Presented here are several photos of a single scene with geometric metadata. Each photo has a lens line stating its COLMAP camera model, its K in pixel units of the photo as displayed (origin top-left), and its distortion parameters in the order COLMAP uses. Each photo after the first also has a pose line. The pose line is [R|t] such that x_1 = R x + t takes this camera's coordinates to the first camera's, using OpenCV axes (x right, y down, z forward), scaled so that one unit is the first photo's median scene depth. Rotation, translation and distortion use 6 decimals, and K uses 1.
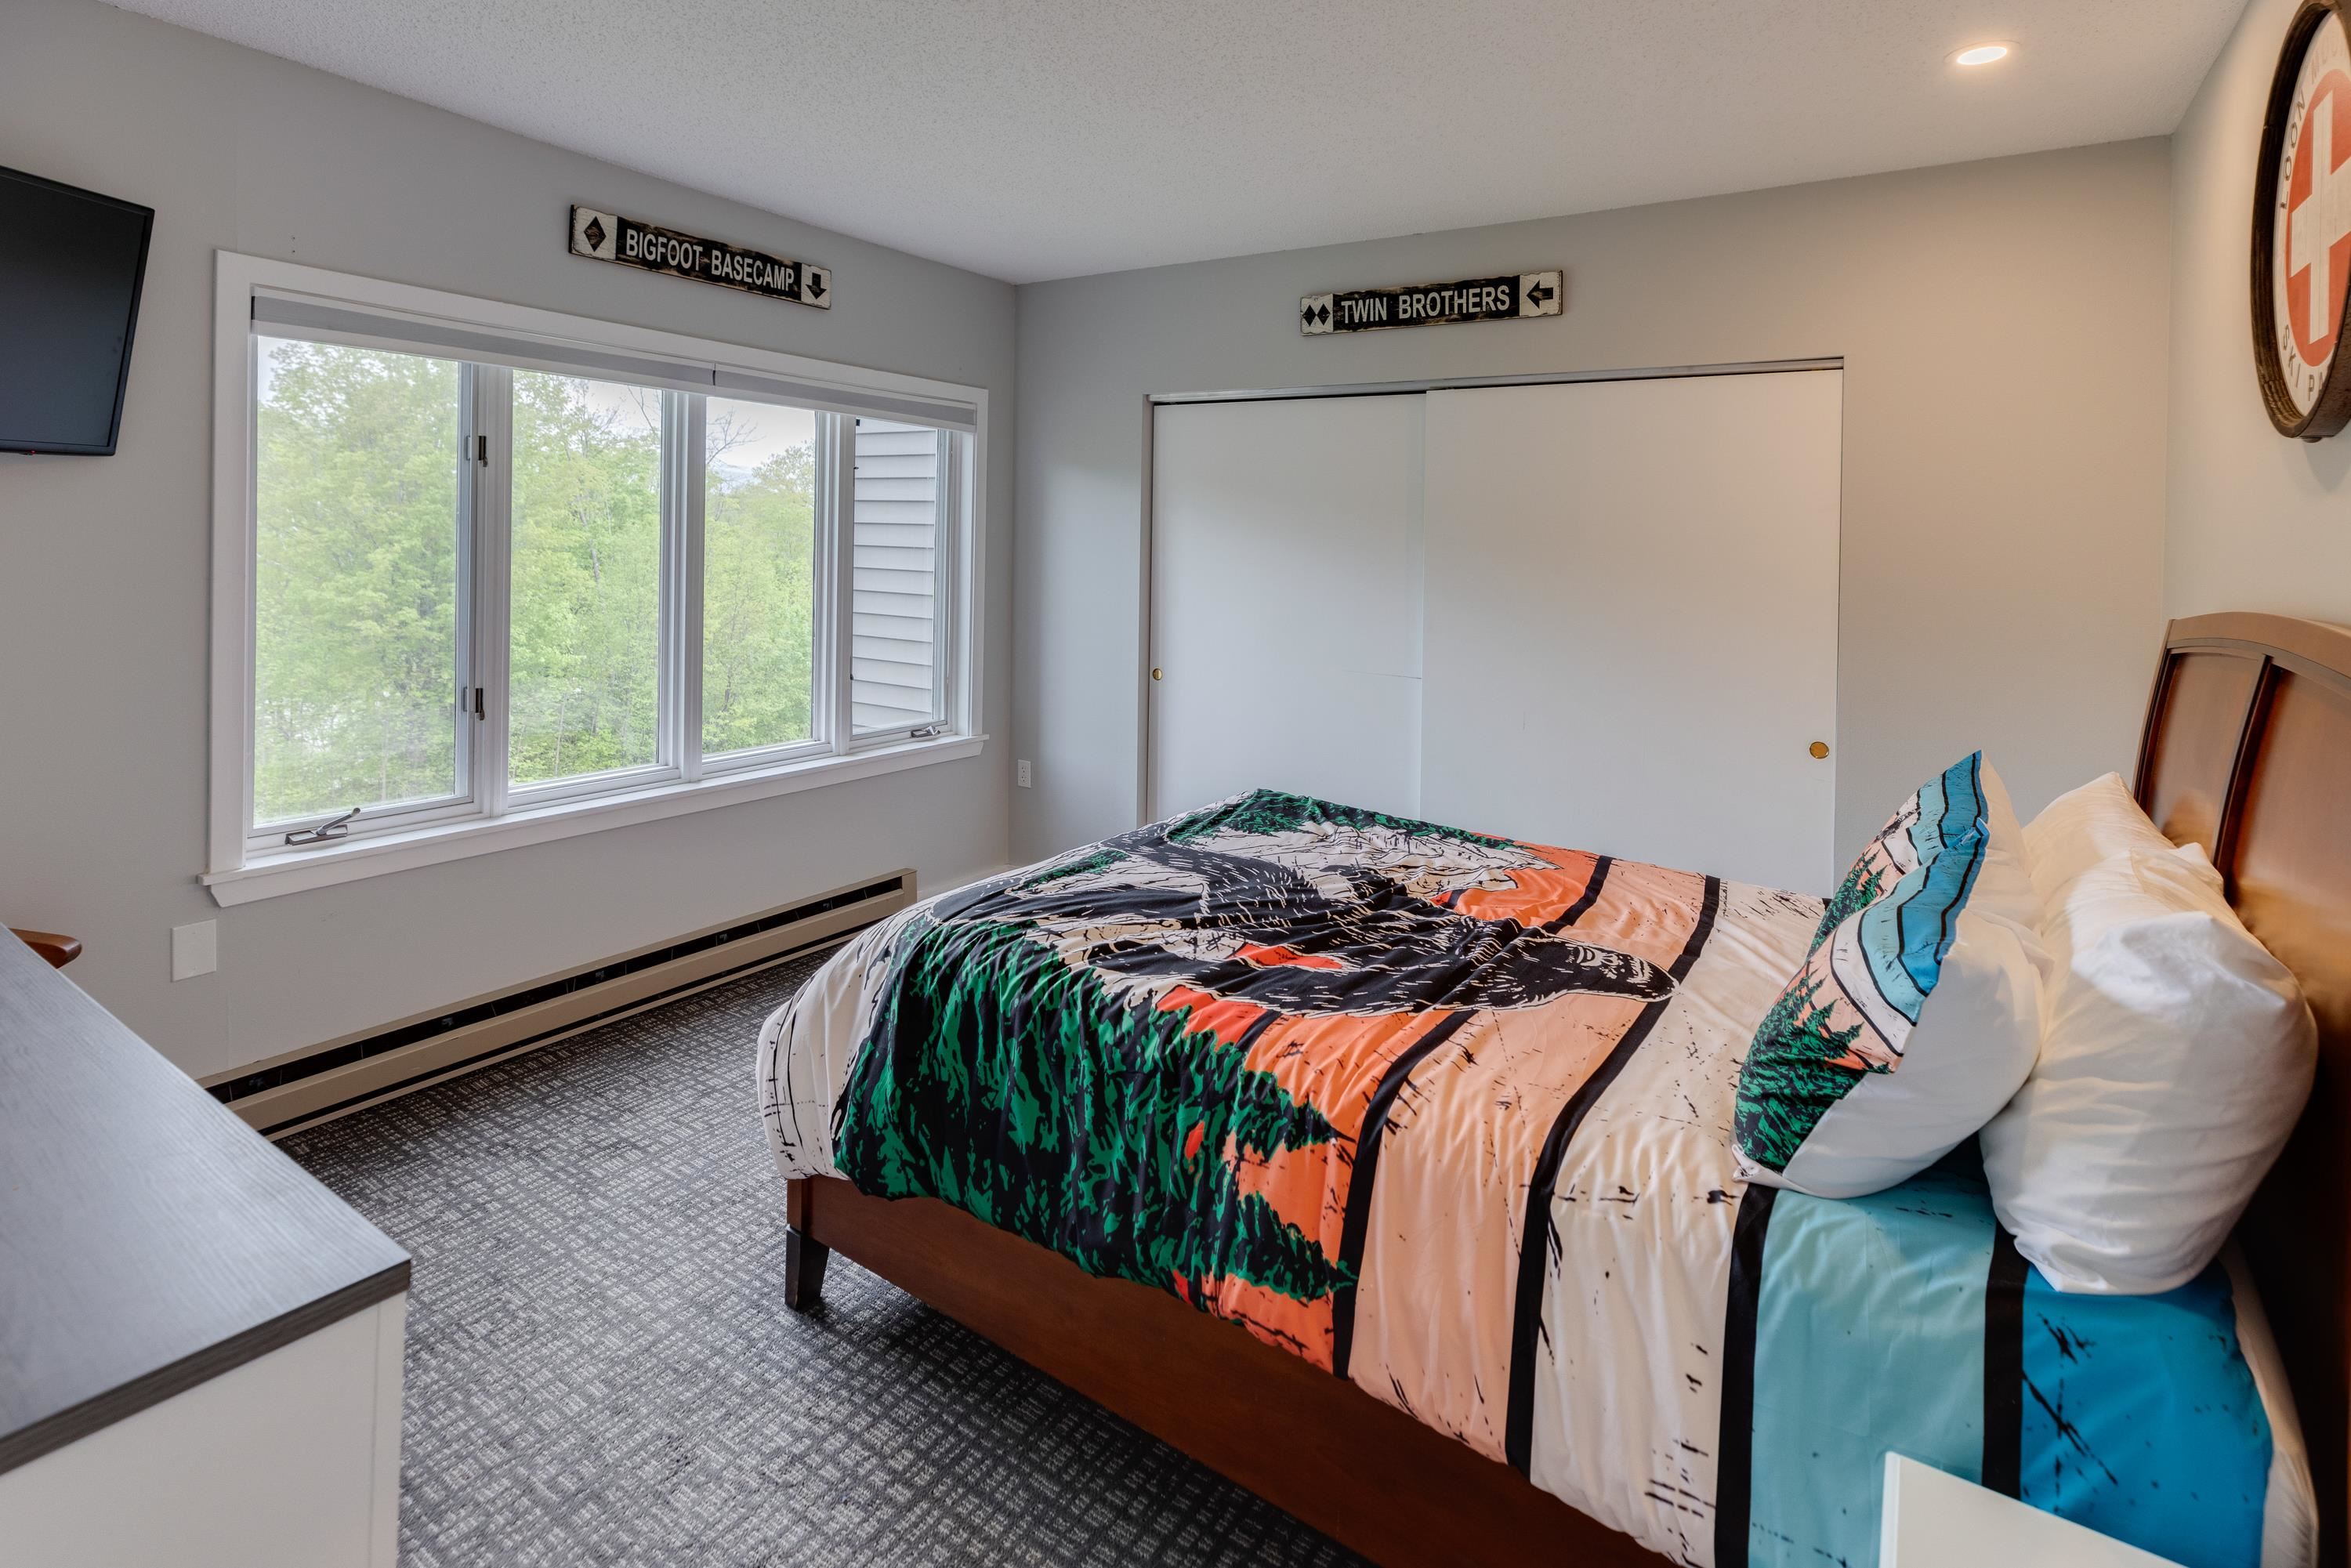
lens RADIAL K [[1110.9, 0, 1186.5], [0, 1110.9, 535.0], [0, 0, 1]] dist [0.003334, -0.000235]
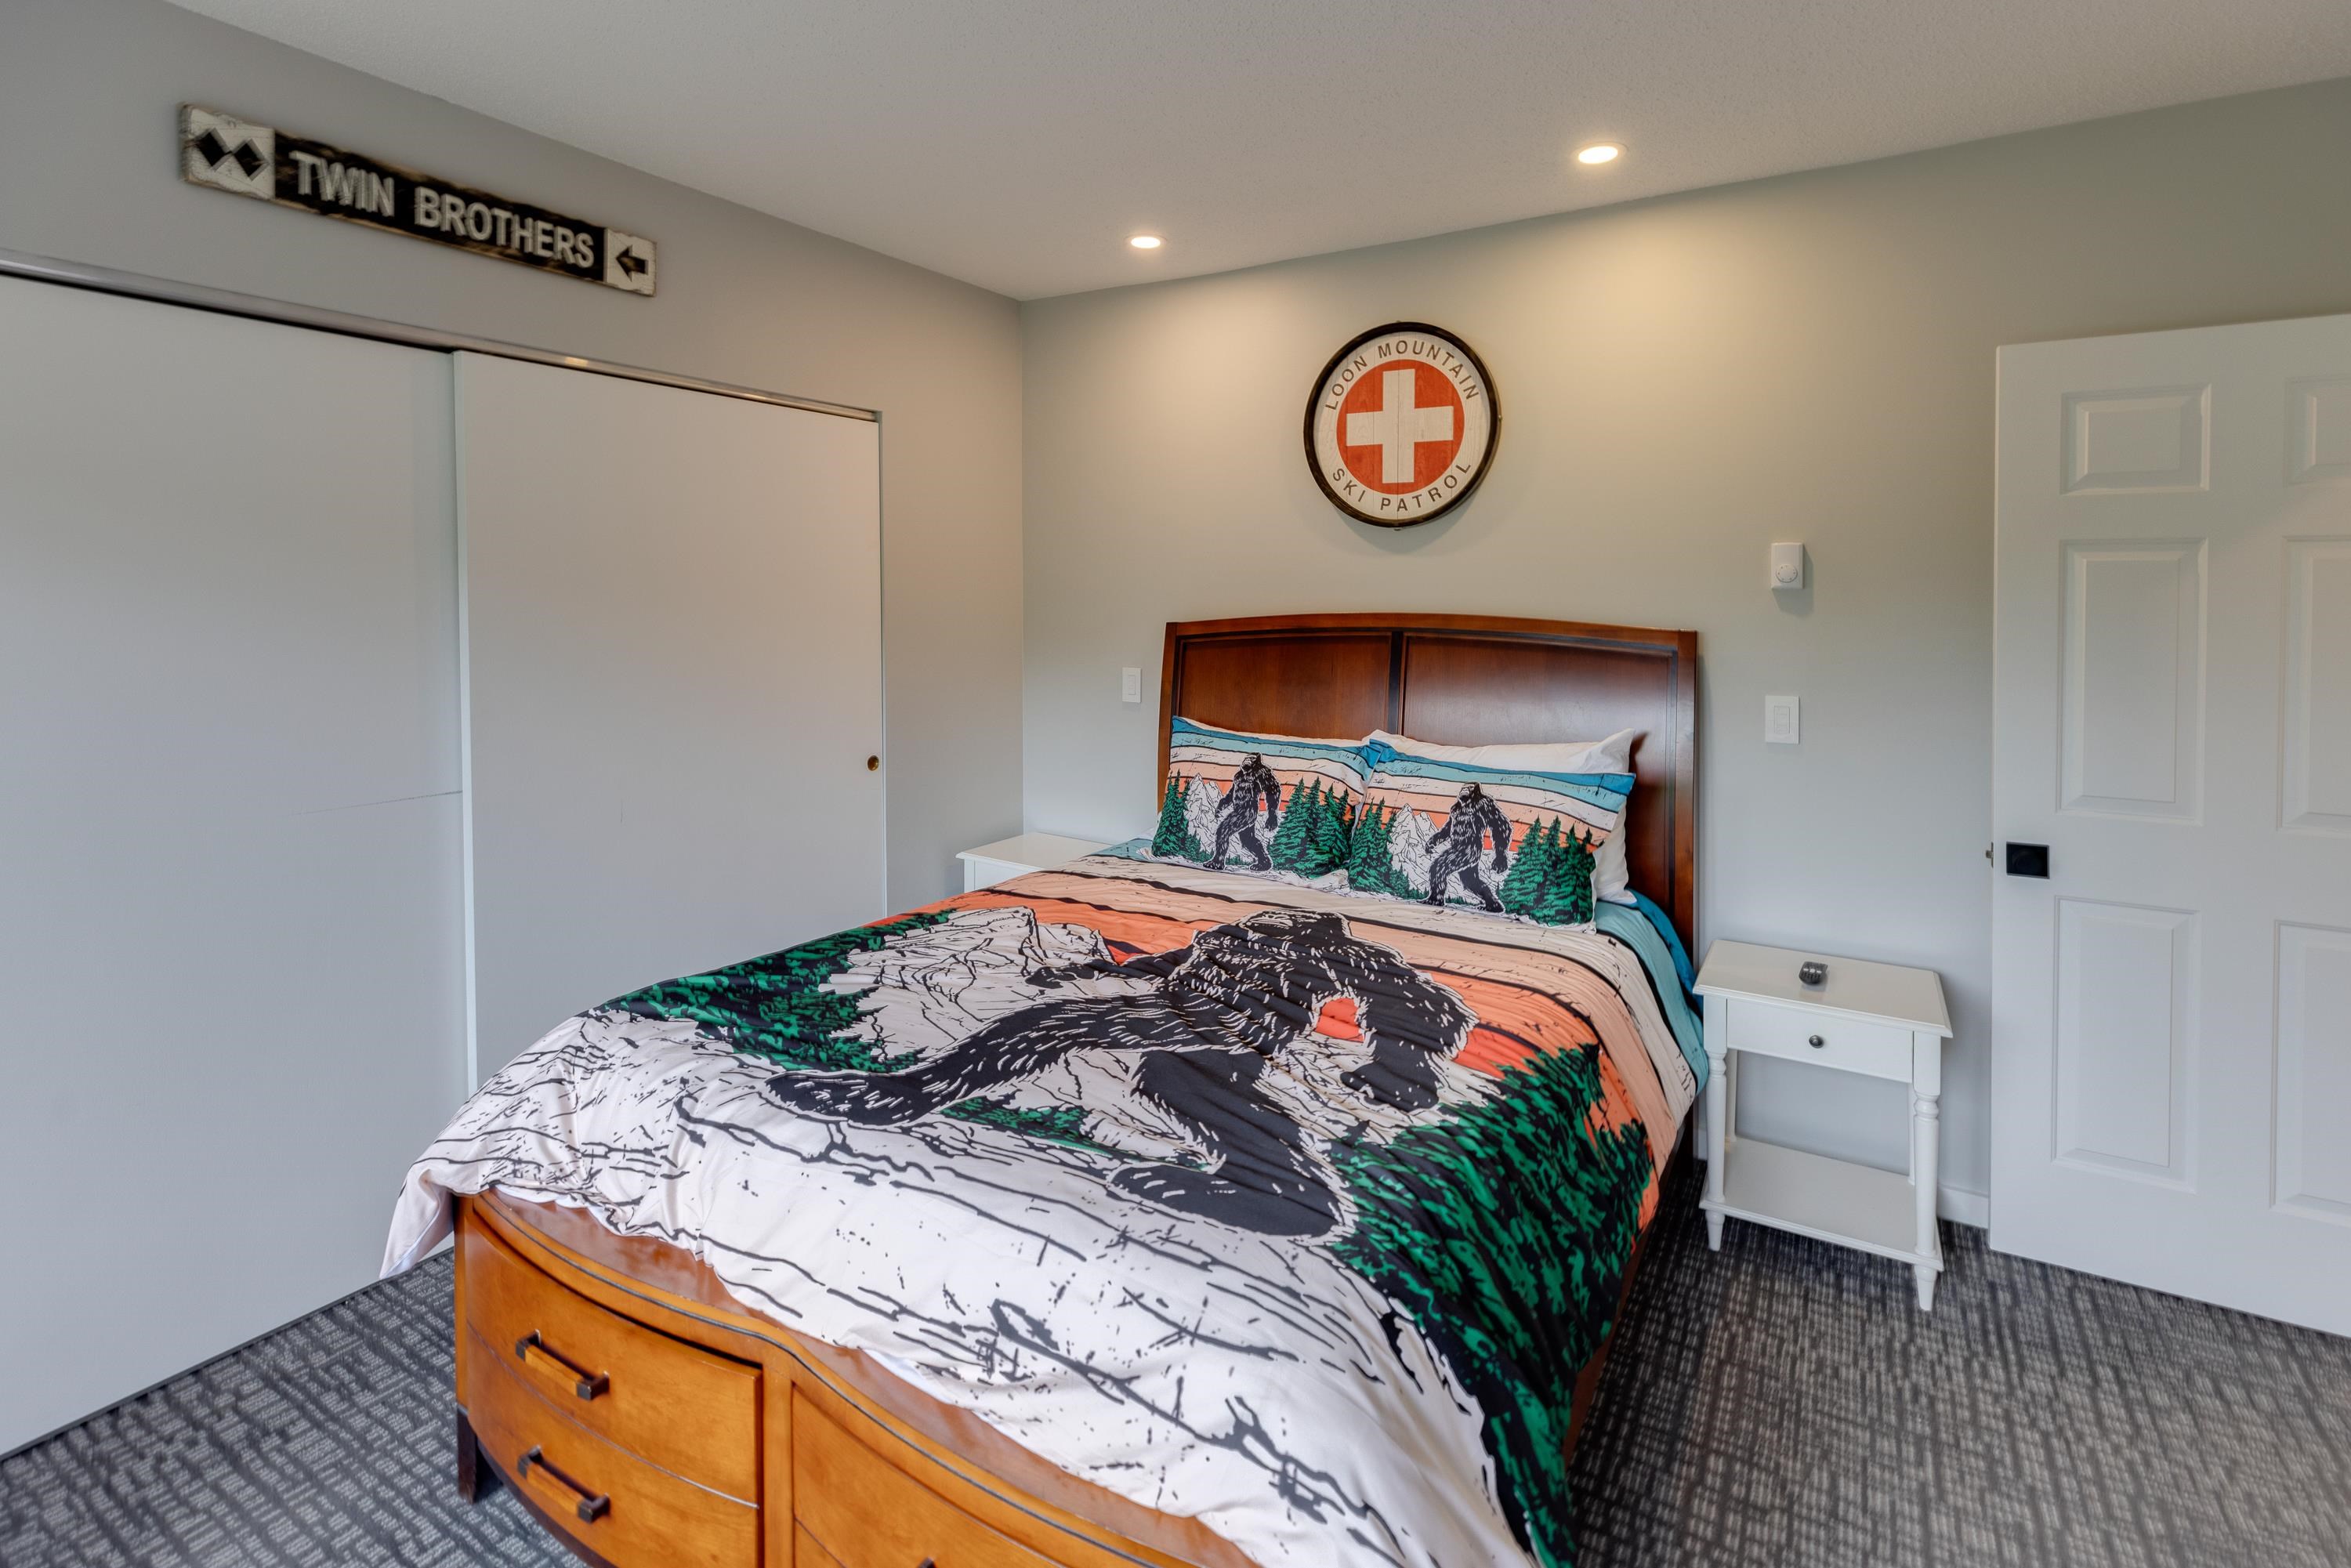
lens RADIAL K [[1110.9, 0, 1175.4], [0, 1110.9, 621.0], [0, 0, 1]] dist [0.003334, -0.000235]
pose [[-0.021179, -0.053114, 0.998364, -0.475150], [-0.006260, 0.998575, 0.052992, -0.011728], [-0.999756, -0.005127, -0.021481, 0.639187]]
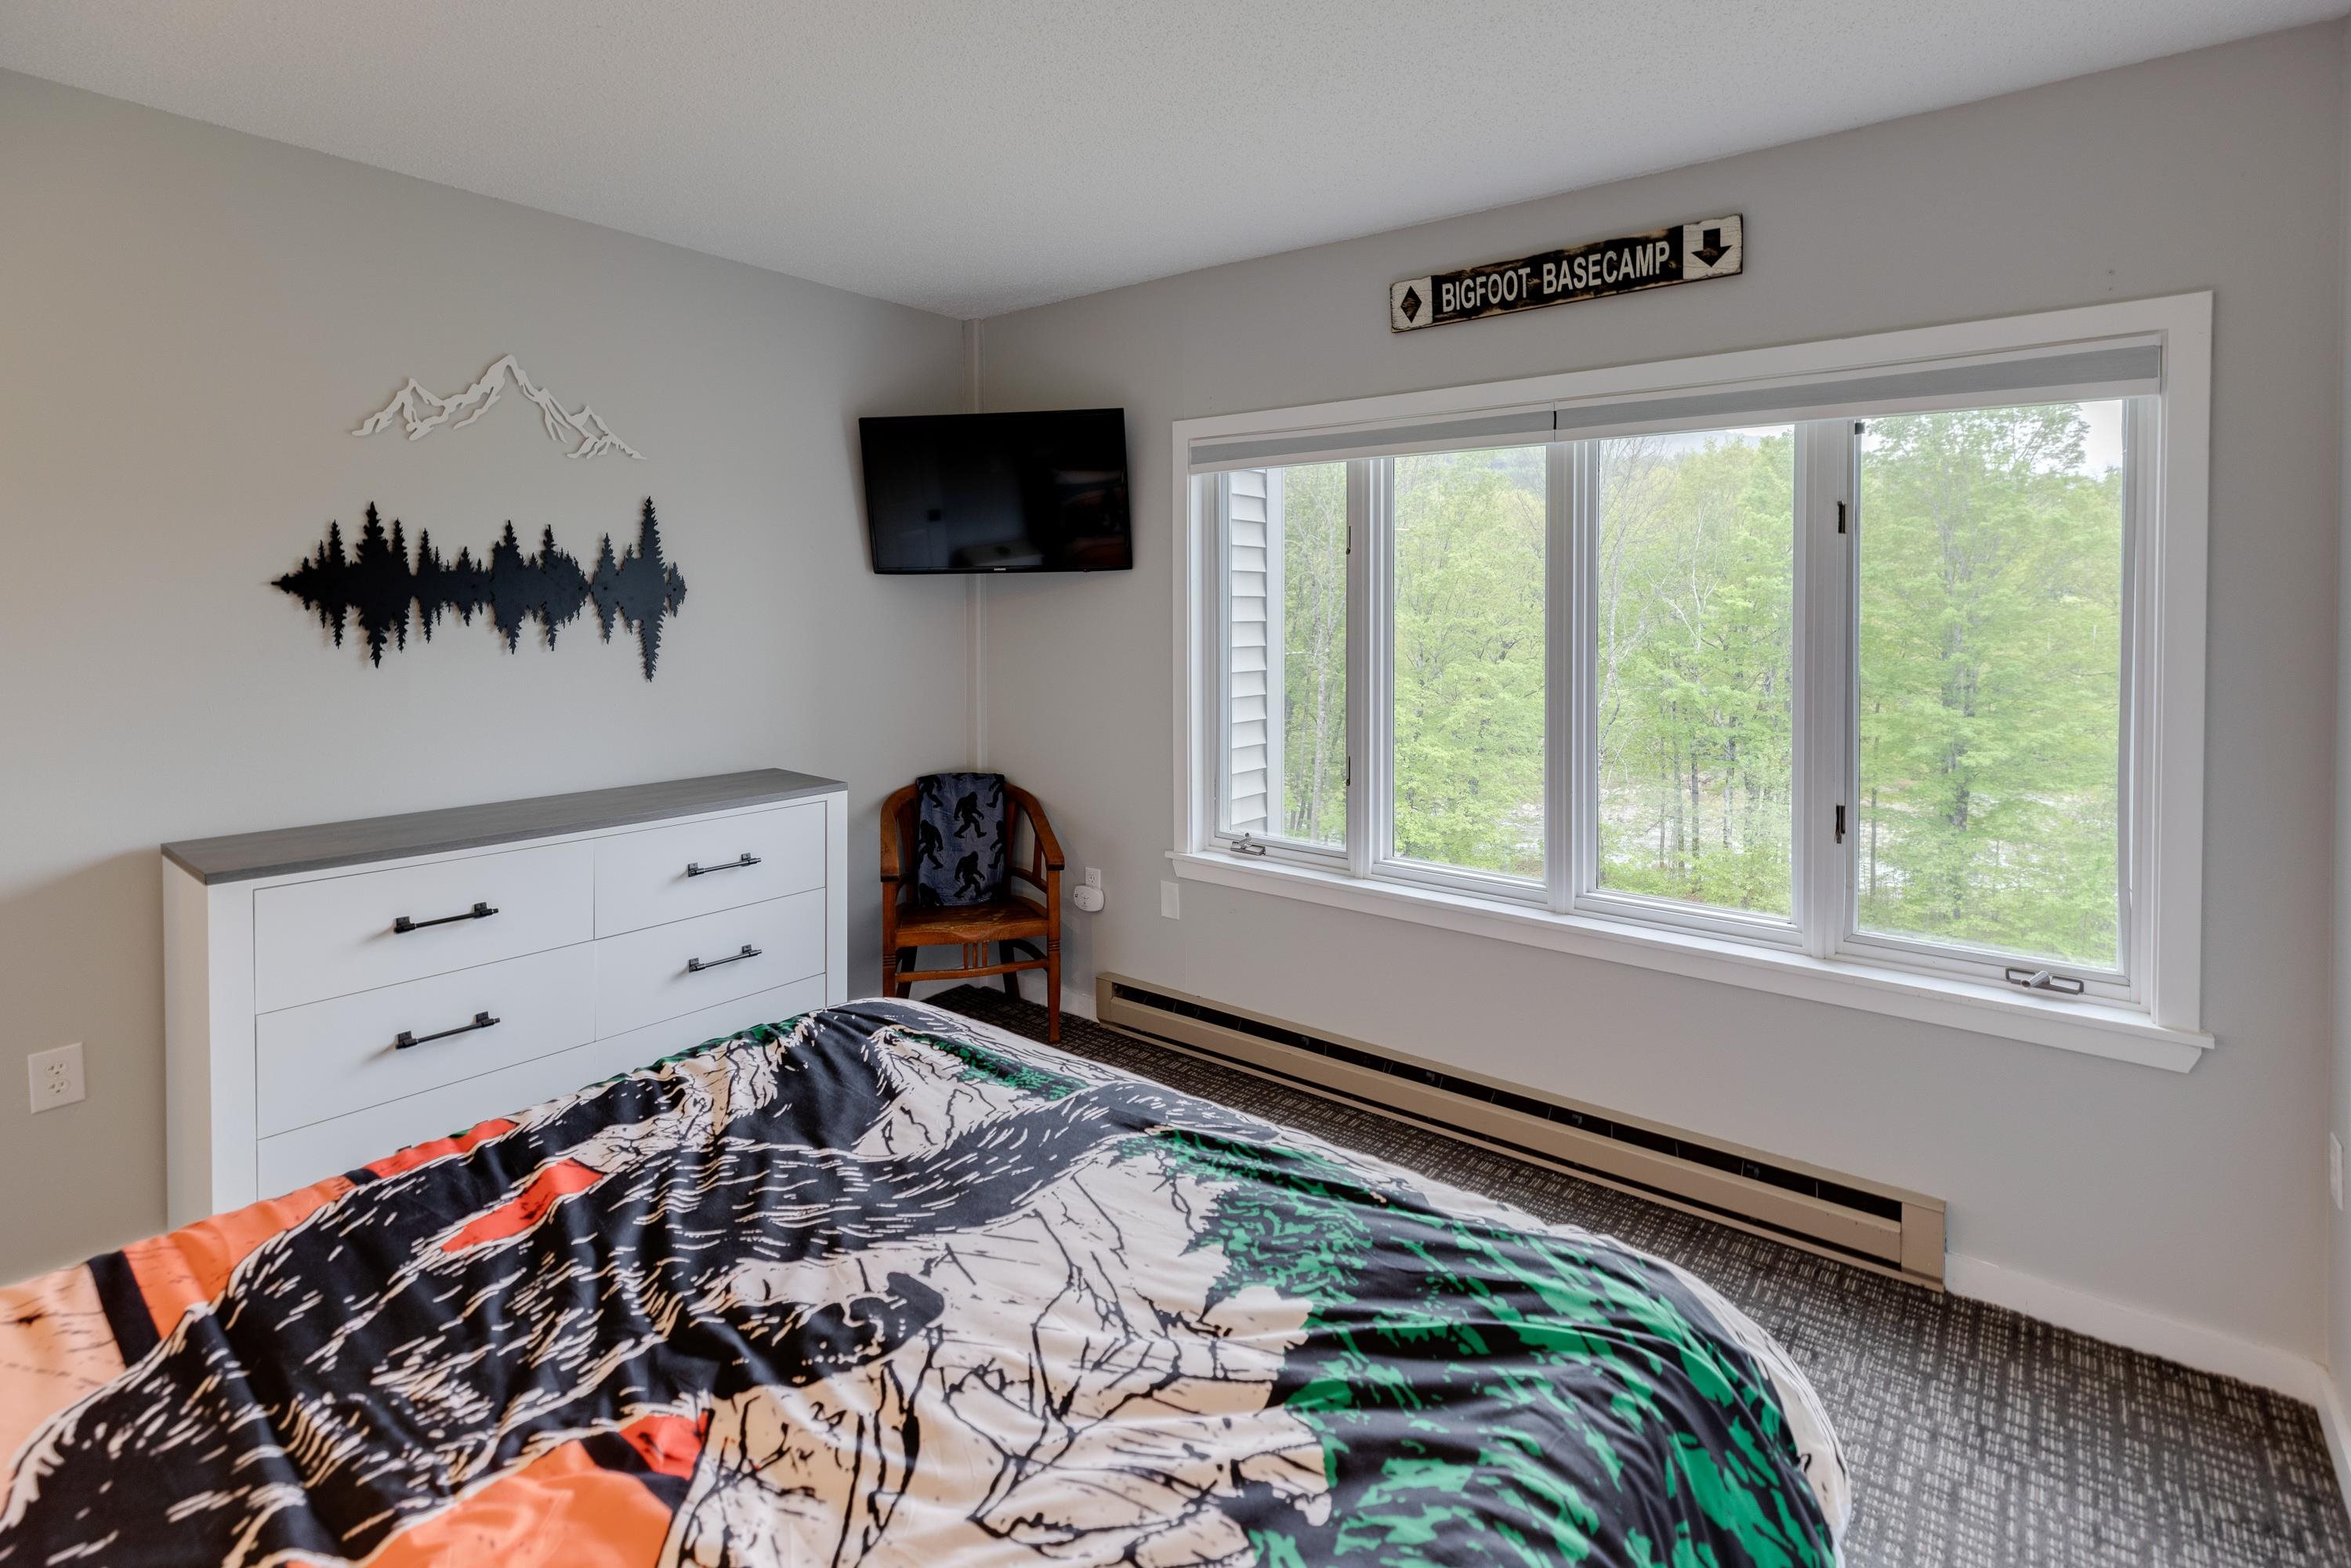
lens RADIAL K [[1110.9, 0, 1196.6], [0, 1110.9, 629.8], [0, 0, 1]] dist [0.003334, -0.000235]
pose [[-0.074185, -0.004602, -0.997234, 0.404566], [-0.002189, 0.999988, -0.004452, 0.016593], [0.997242, 0.001853, -0.074194, 0.798223]]
